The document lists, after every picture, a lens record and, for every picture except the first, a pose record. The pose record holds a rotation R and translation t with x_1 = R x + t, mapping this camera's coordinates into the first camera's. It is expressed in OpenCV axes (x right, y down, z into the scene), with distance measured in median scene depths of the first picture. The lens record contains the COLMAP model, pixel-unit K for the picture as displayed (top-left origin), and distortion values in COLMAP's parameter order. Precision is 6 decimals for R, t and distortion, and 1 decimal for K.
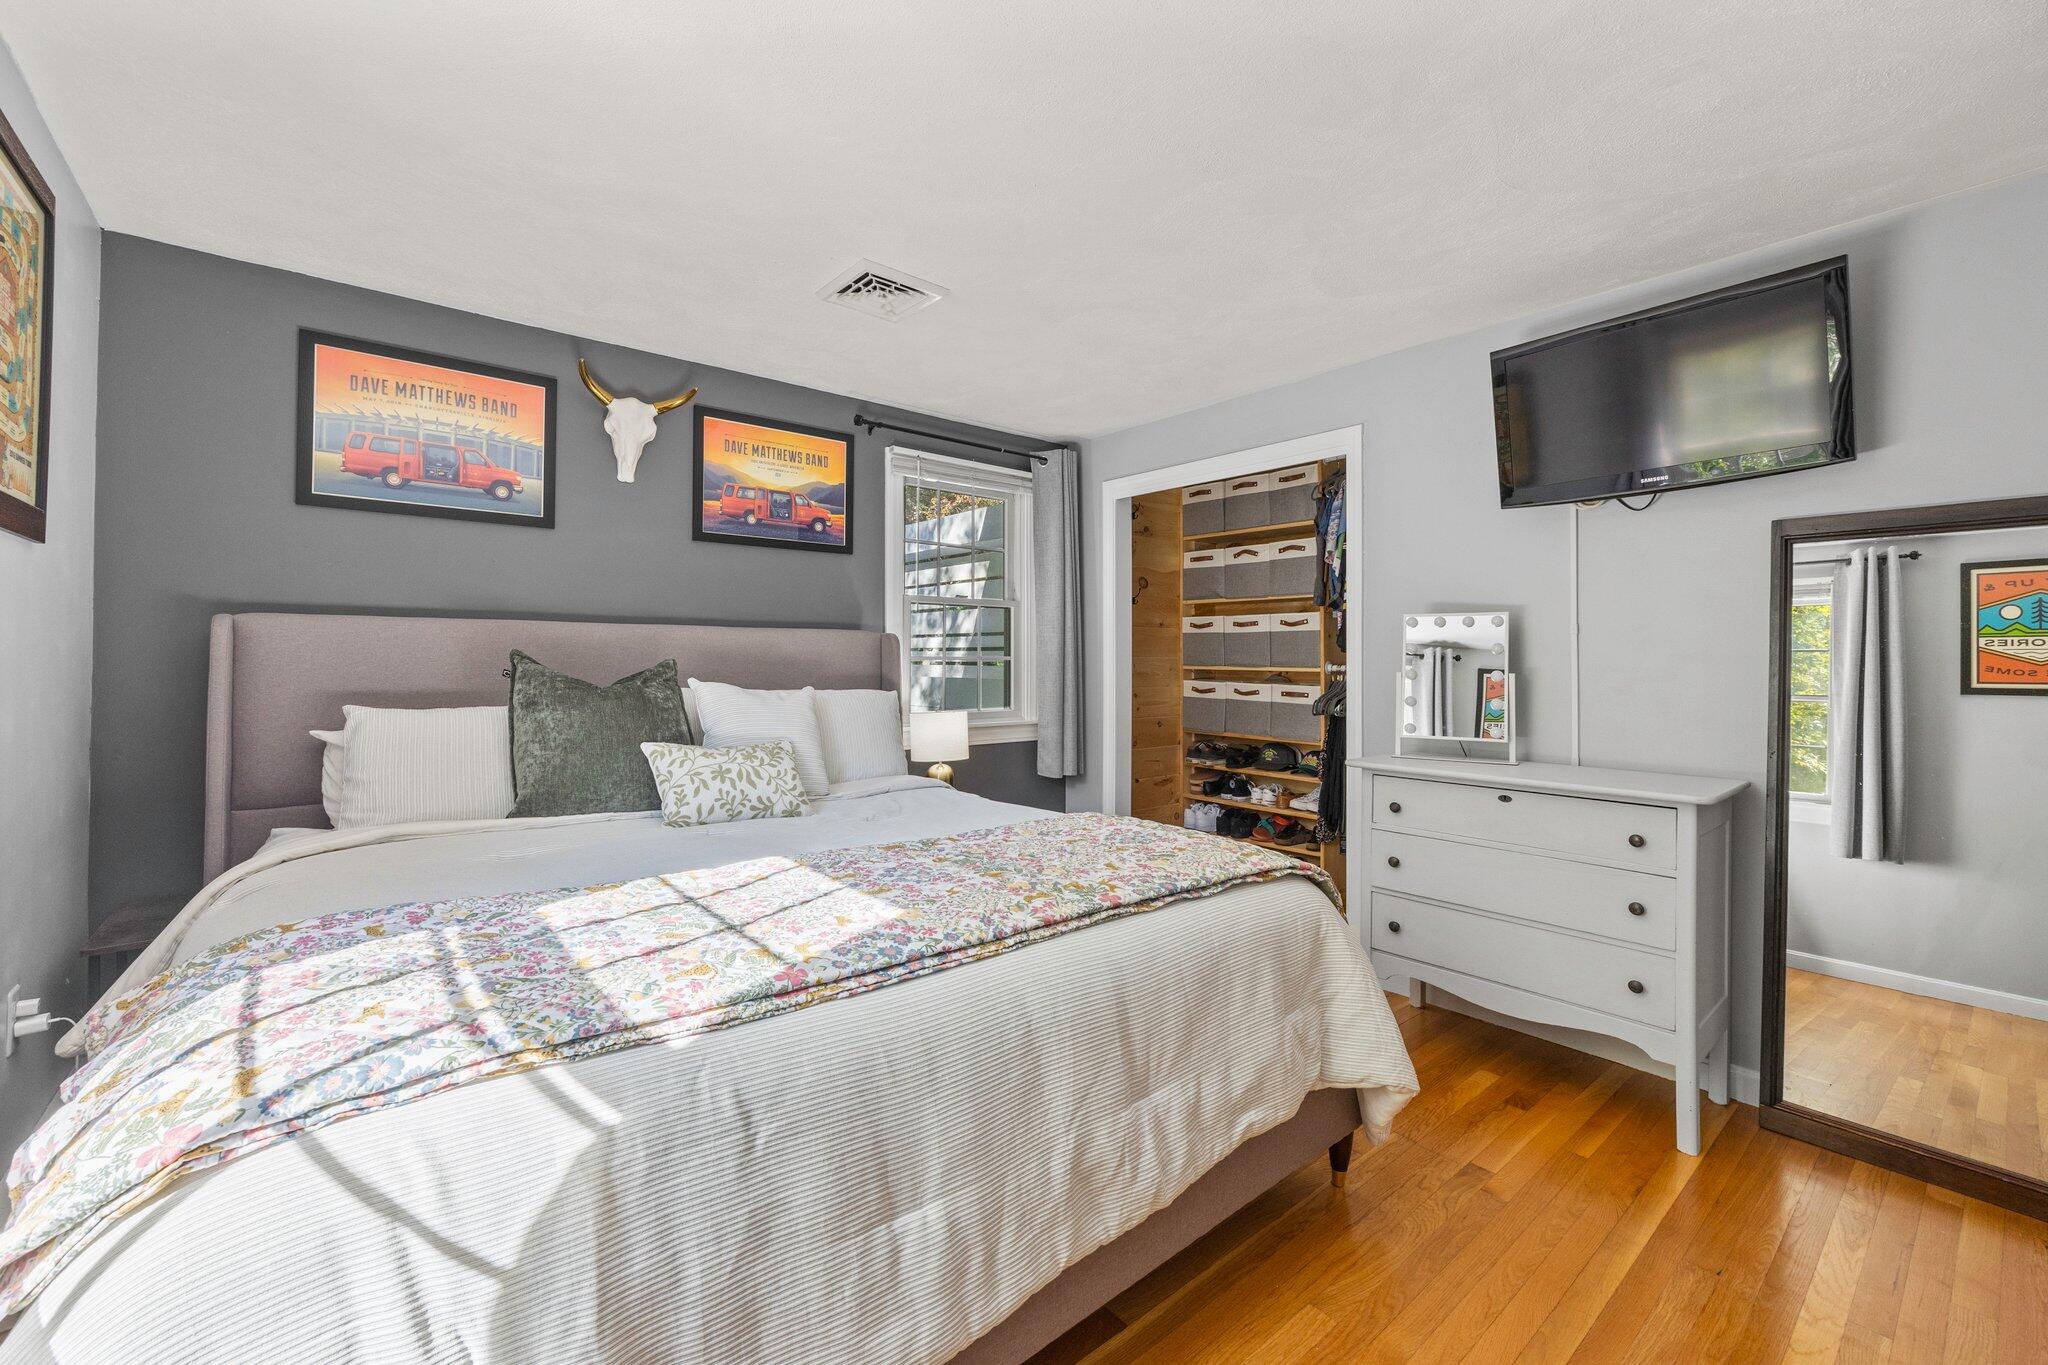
lens RADIAL K [[808.5, 0, 1018.0], [0, 808.5, 647.8], [0, 0, 1]] dist [0.001503, 0.000197]
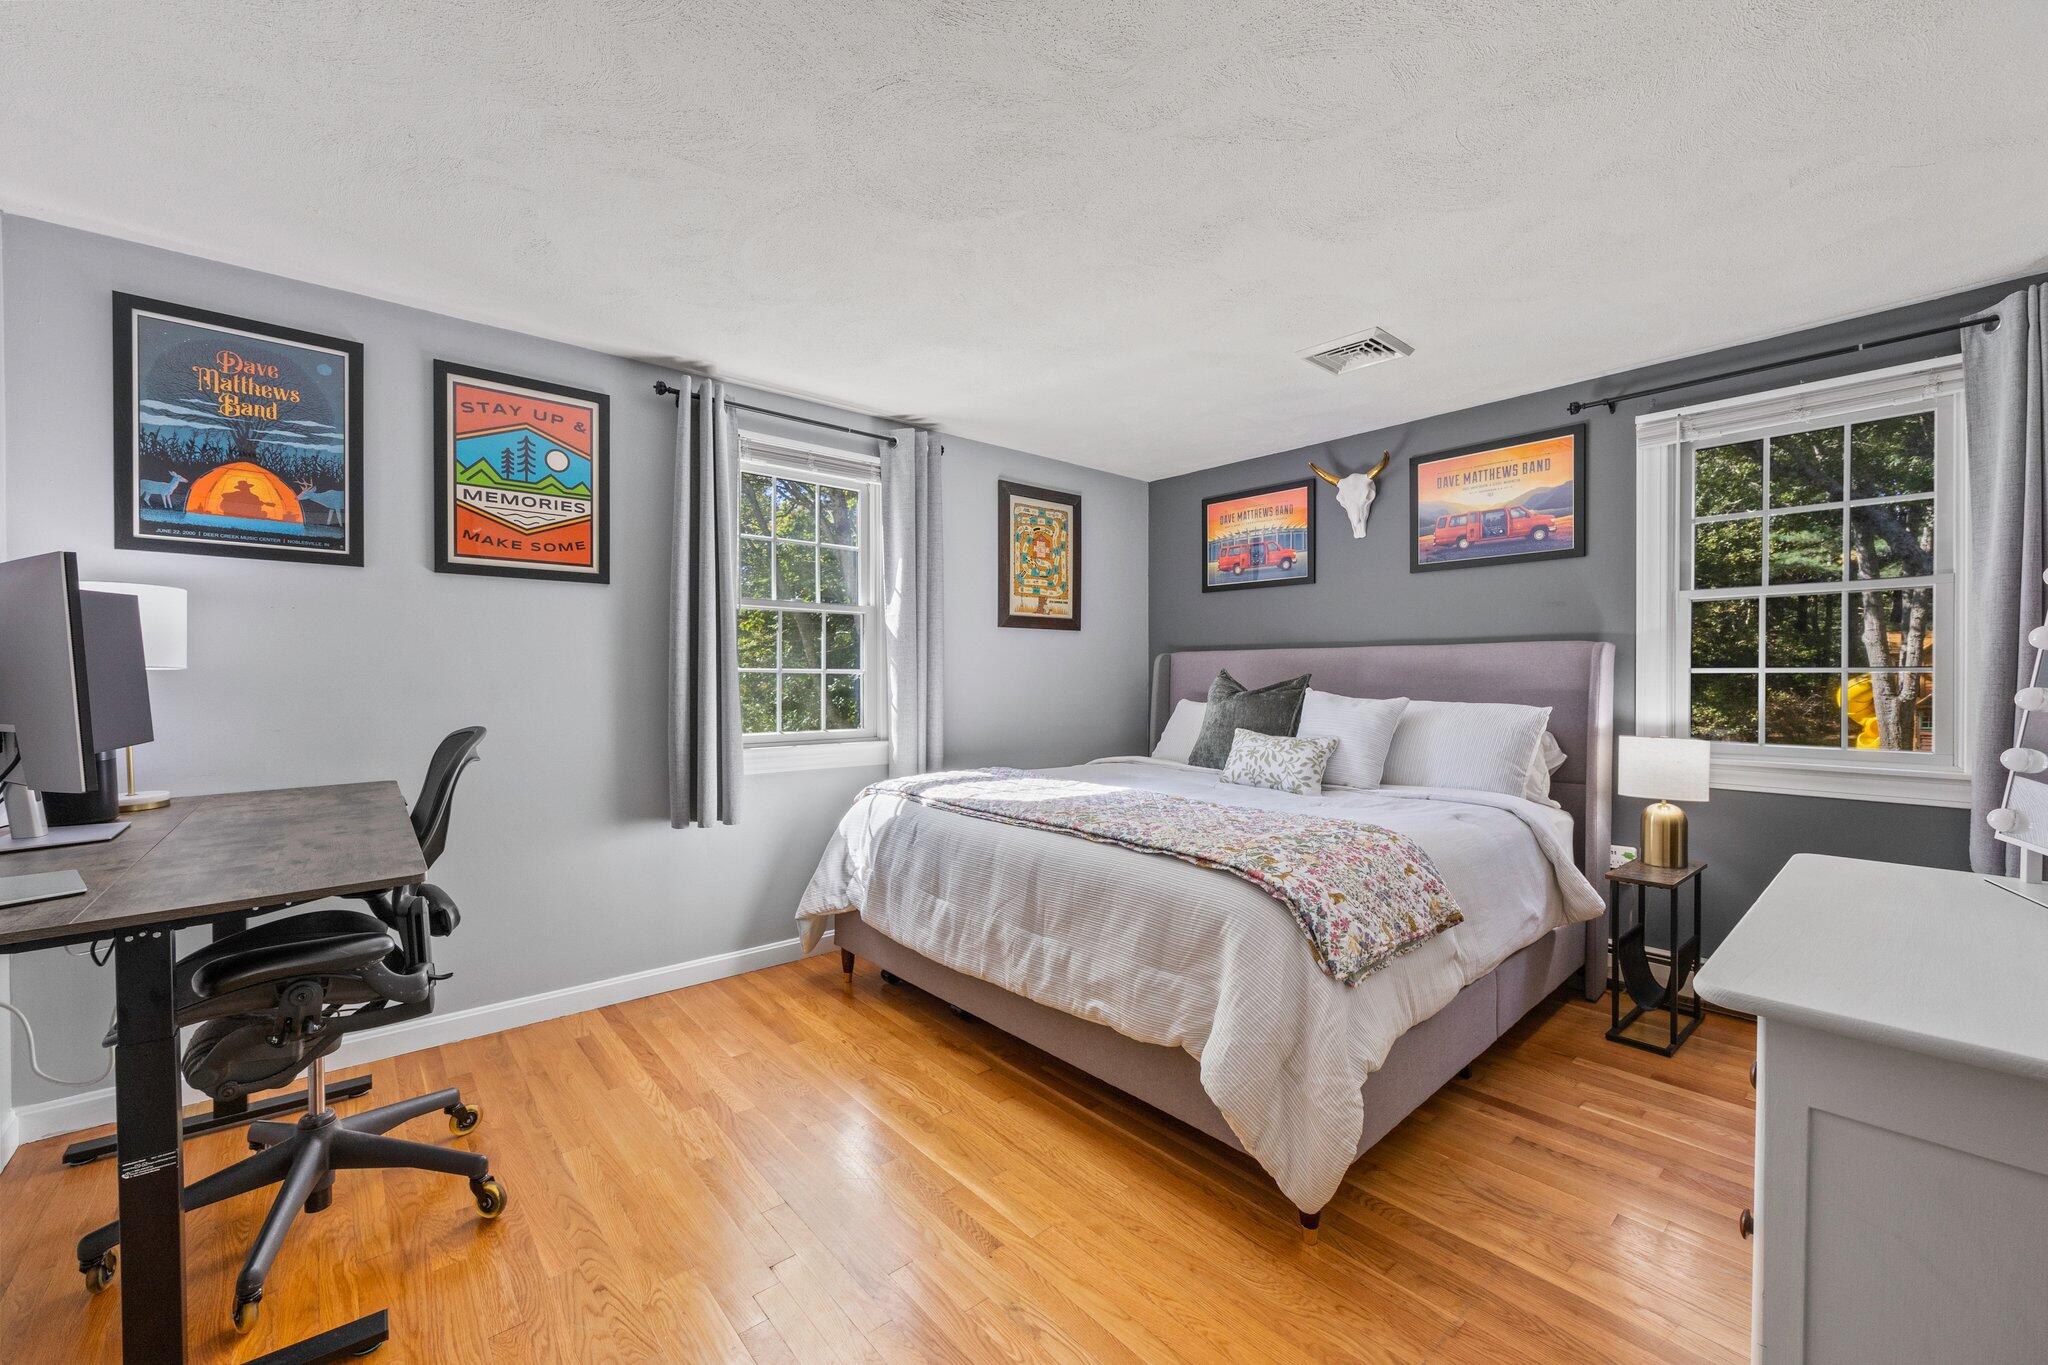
lens RADIAL K [[821.9, 0, 1018.9], [0, 821.9, 680.4], [0, 0, 1]] dist [0.001177, 0.000218]
pose [[0.038138, 0.001451, -0.999271, 0.817168], [0.014890, 0.999887, 0.002020, 0.013251], [0.999162, -0.014957, 0.038112, 0.400731]]
